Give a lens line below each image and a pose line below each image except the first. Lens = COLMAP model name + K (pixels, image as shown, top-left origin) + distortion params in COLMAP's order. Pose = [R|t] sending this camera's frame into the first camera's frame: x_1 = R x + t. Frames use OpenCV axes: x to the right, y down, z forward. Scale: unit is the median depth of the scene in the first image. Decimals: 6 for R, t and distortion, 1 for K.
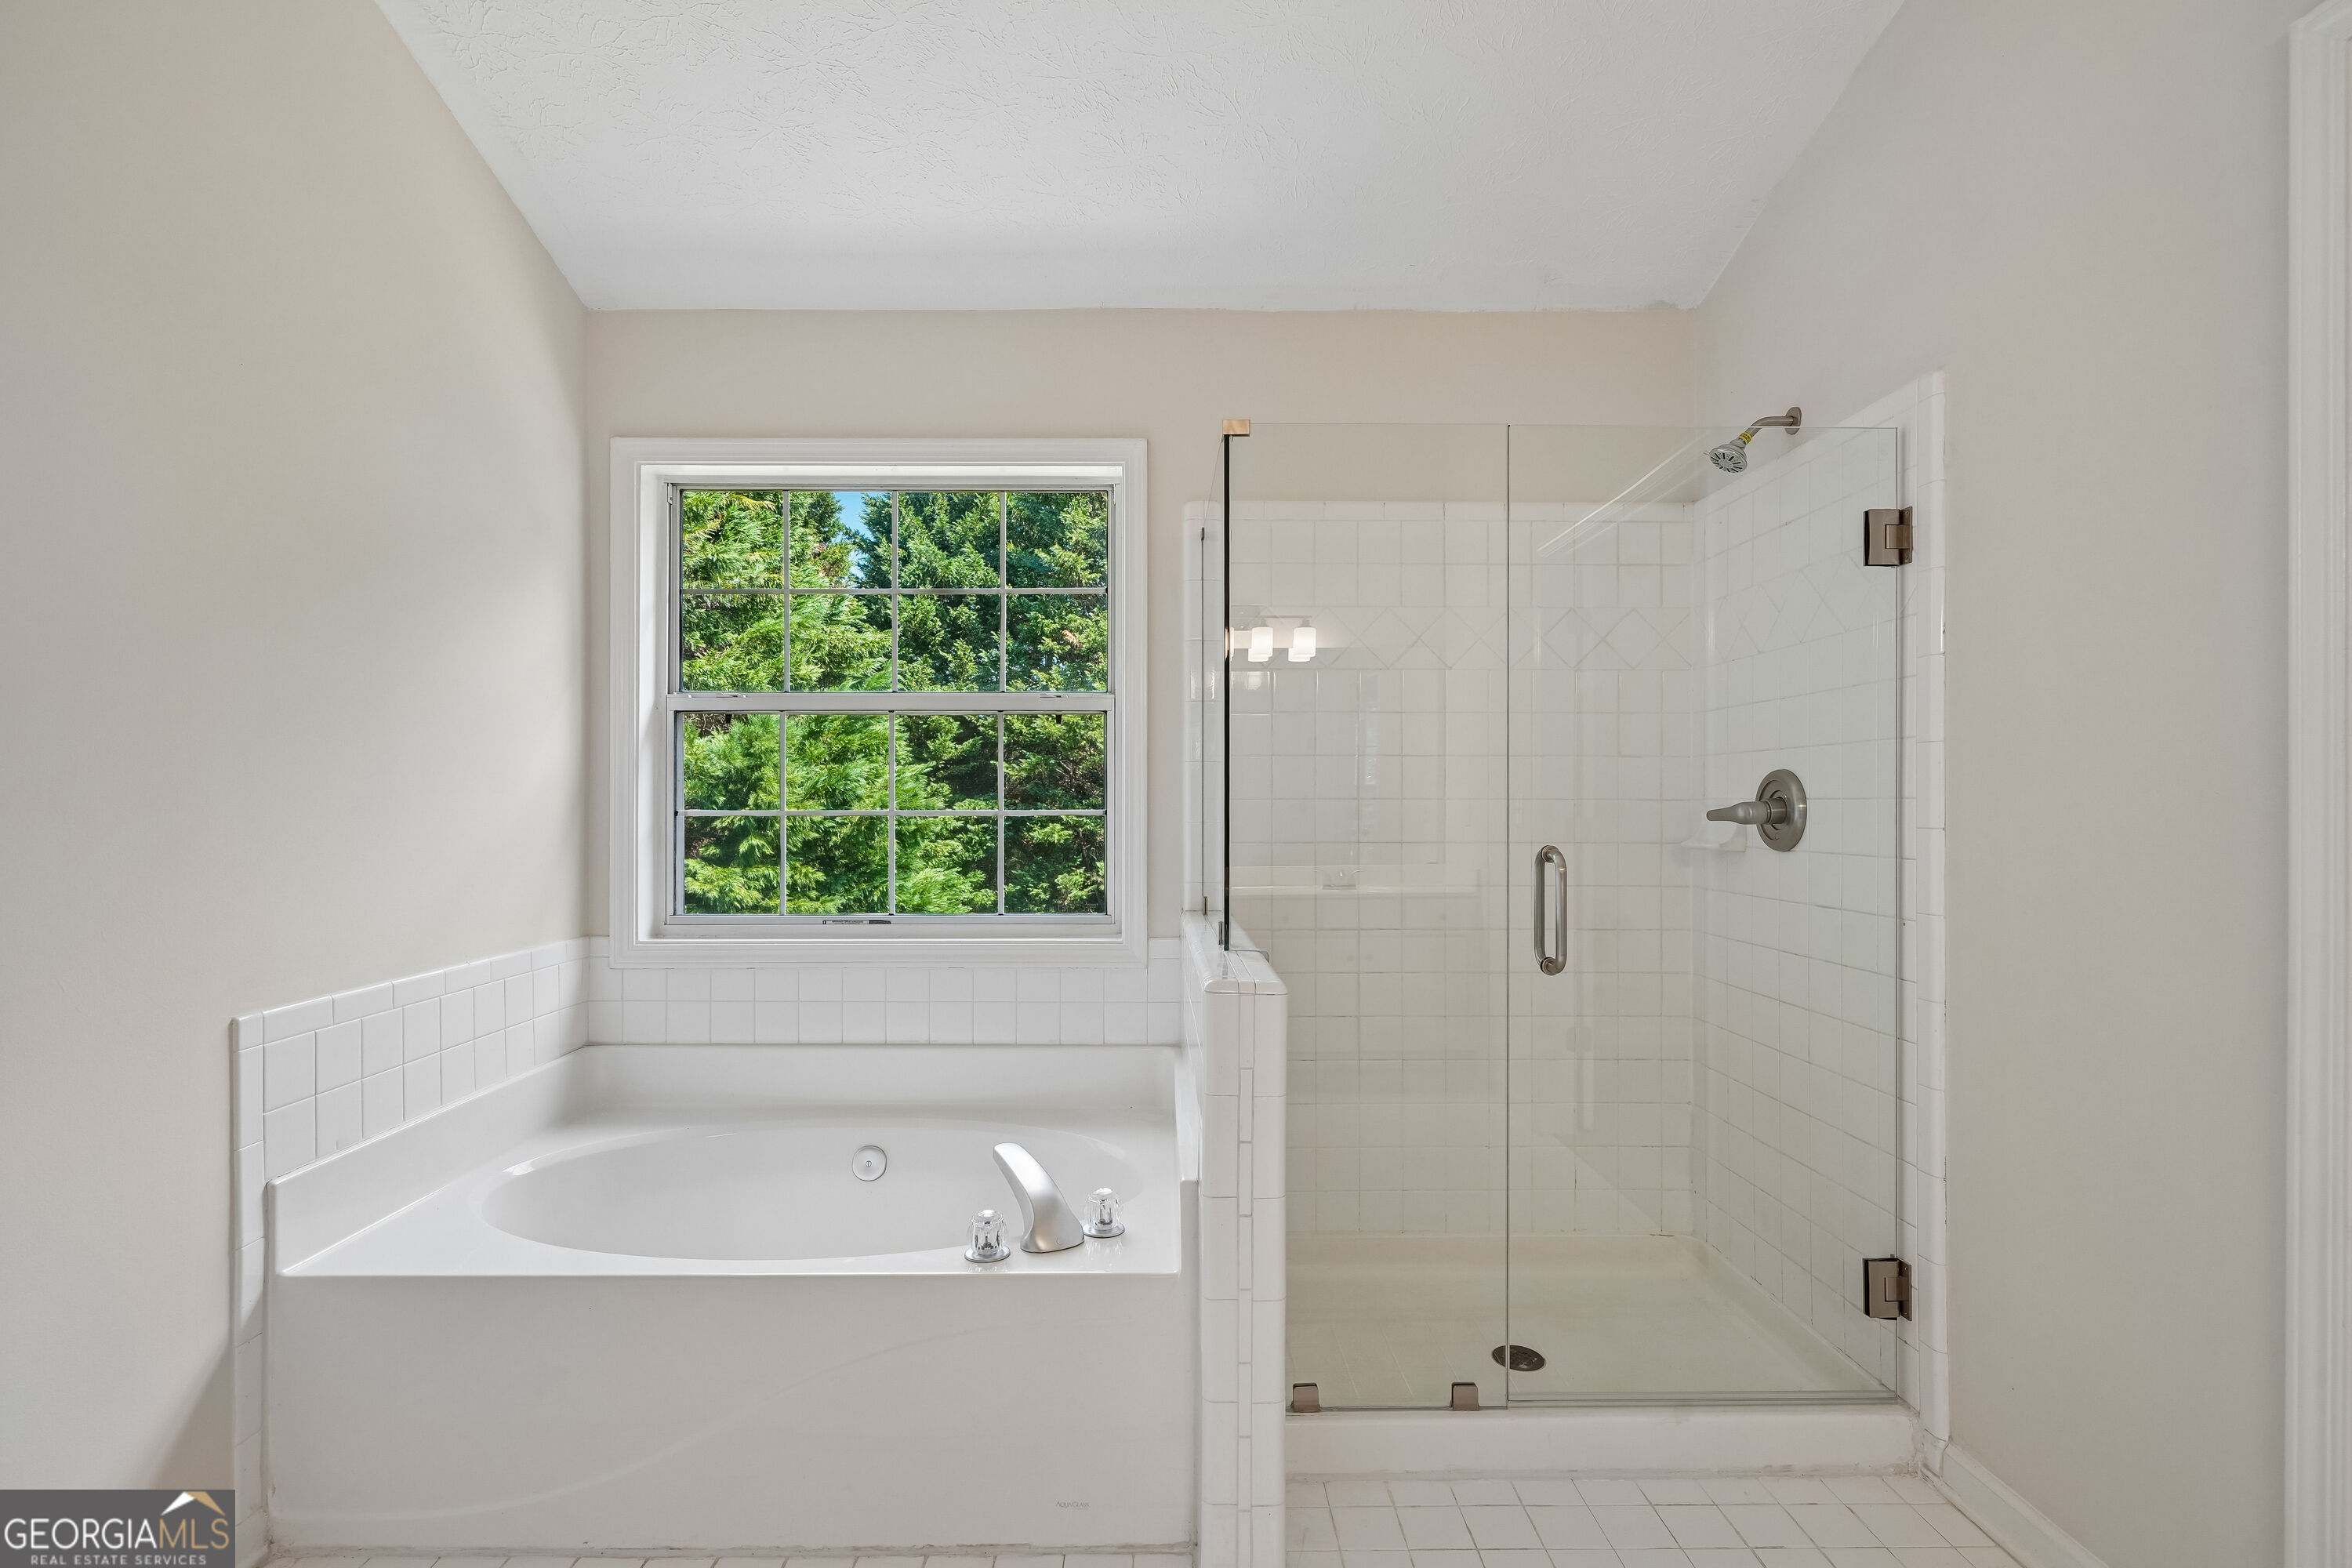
lens RADIAL K [[1090.3, 0, 1173.6], [0, 1090.3, 807.9], [0, 0, 1]] dist [-0.003159, -0.000091]
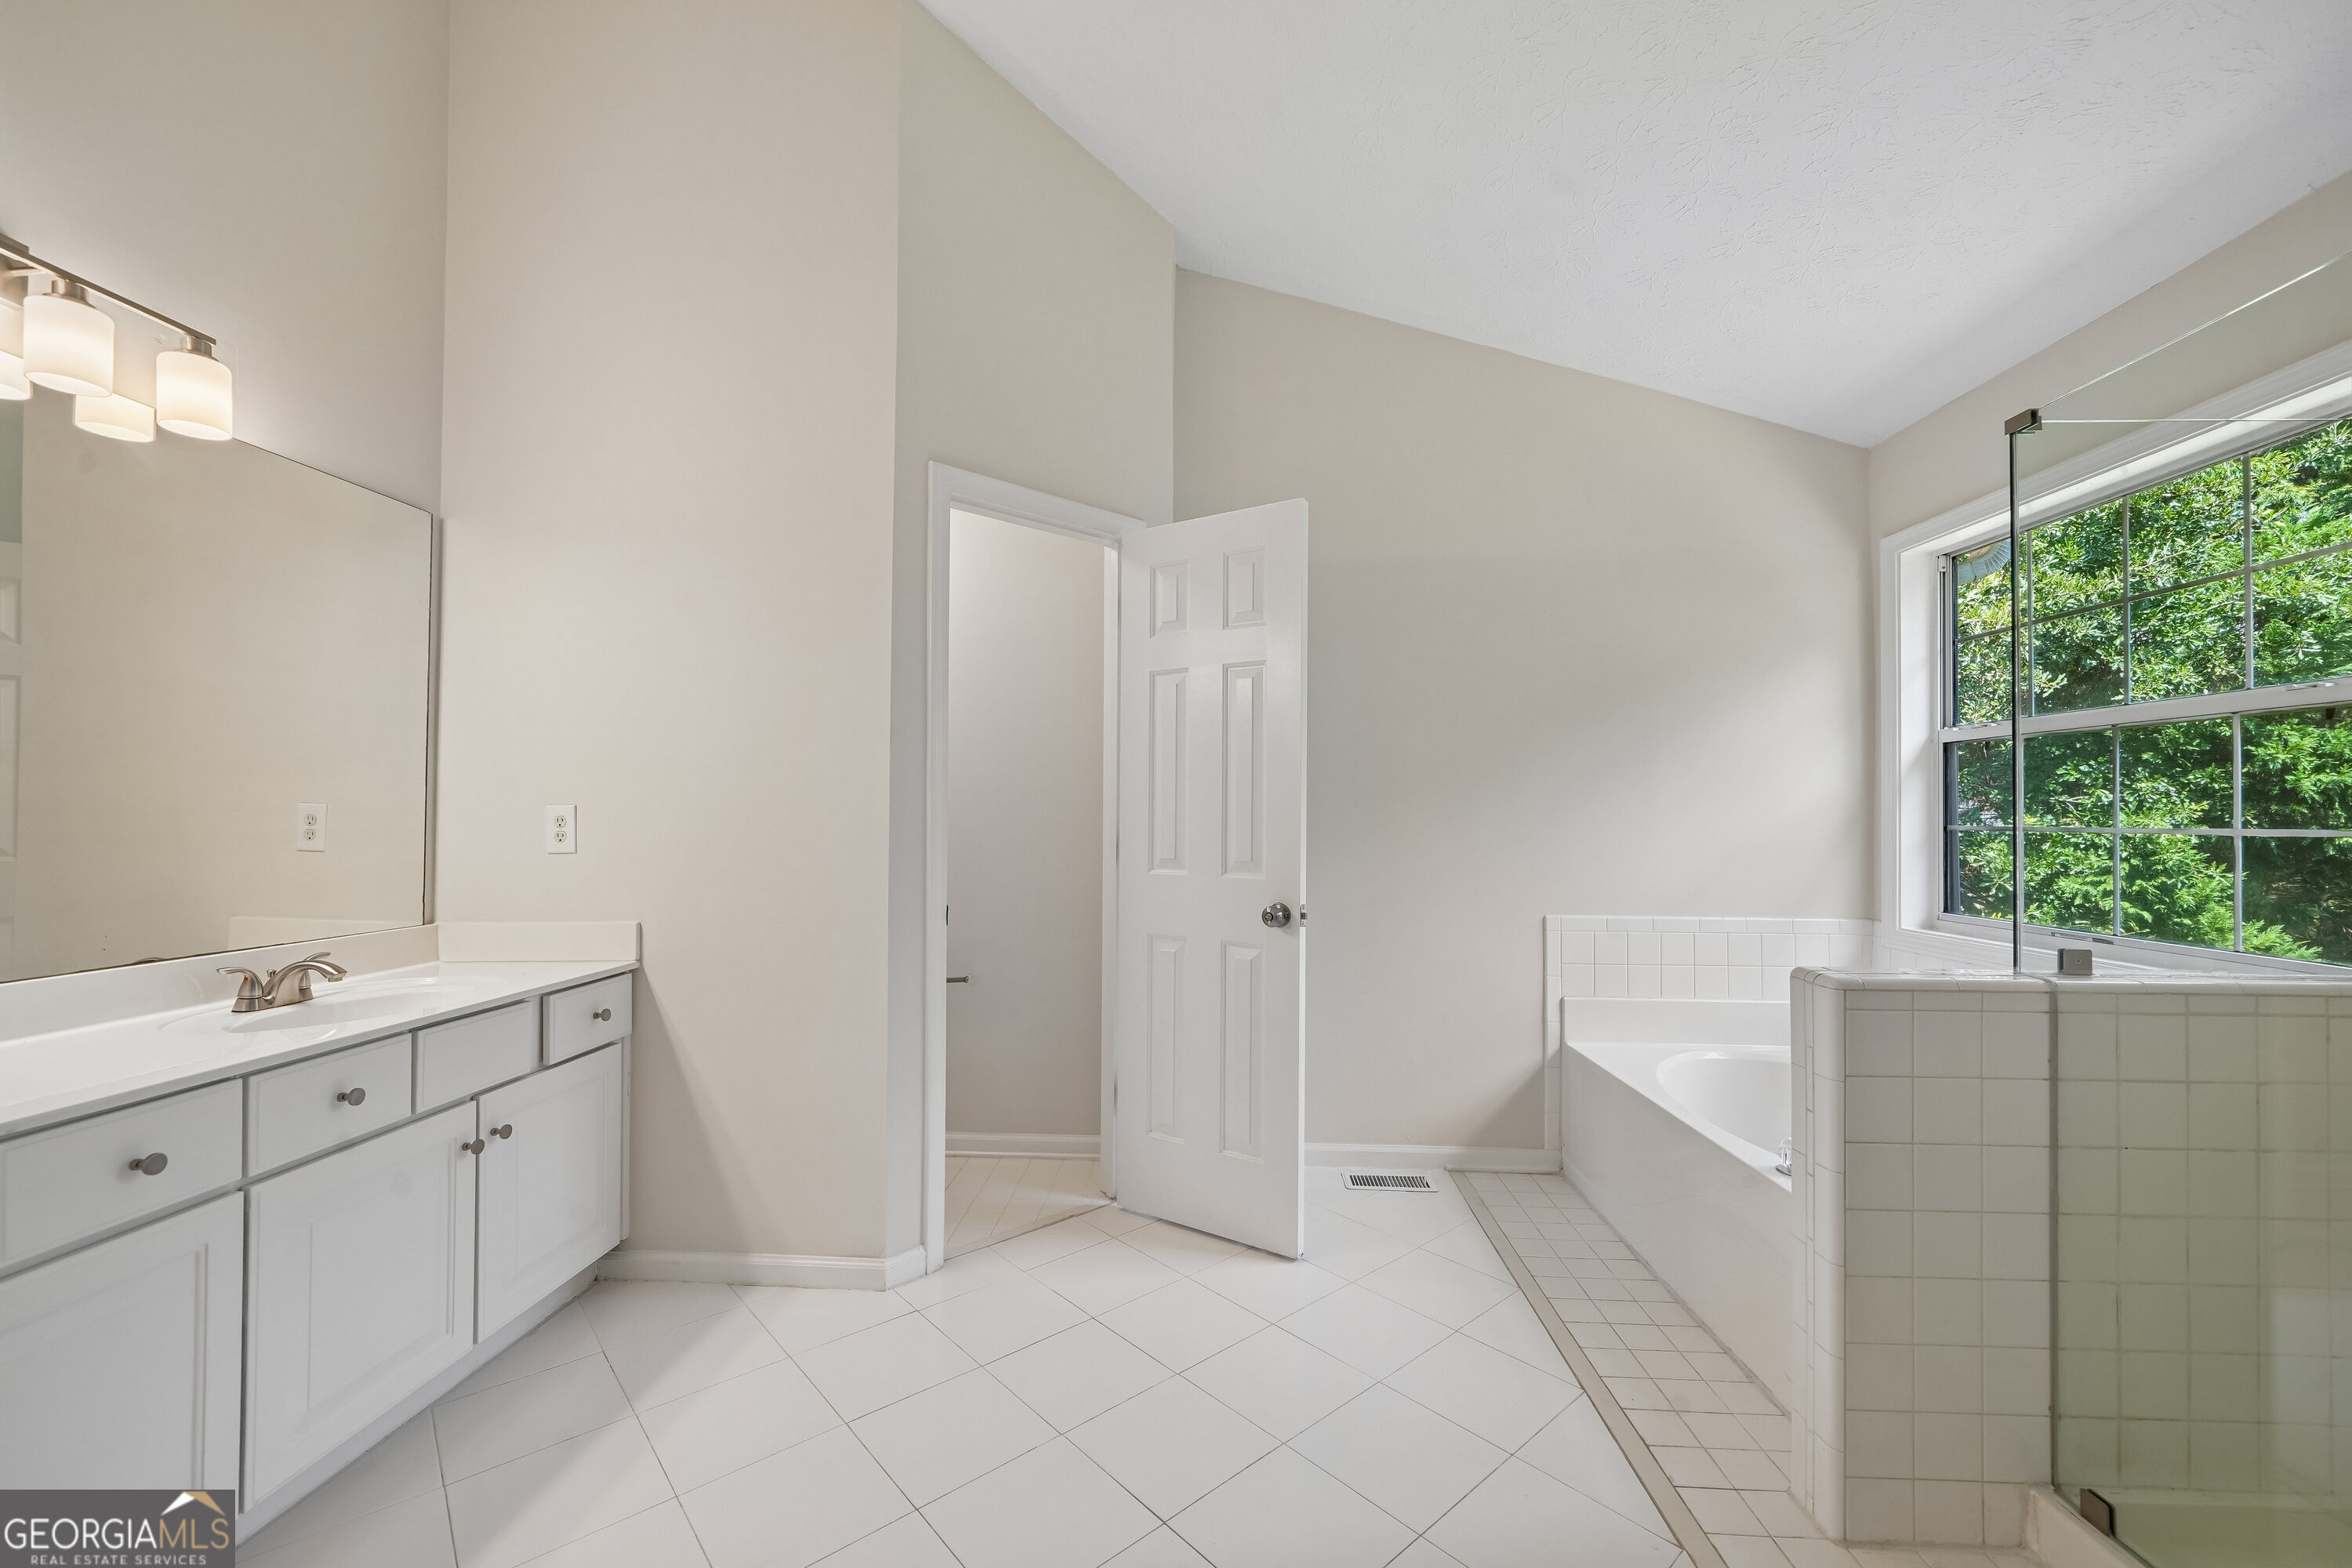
lens RADIAL K [[944.4, 0, 1176.6], [0, 944.4, 794.1], [0, 0, 1]] dist [-0.001340, -0.000111]
pose [[-0.052827, -0.019619, -0.998411, 0.799818], [-0.007620, 0.999786, -0.019243, -0.006367], [0.998575, 0.006591, -0.052965, 0.266133]]
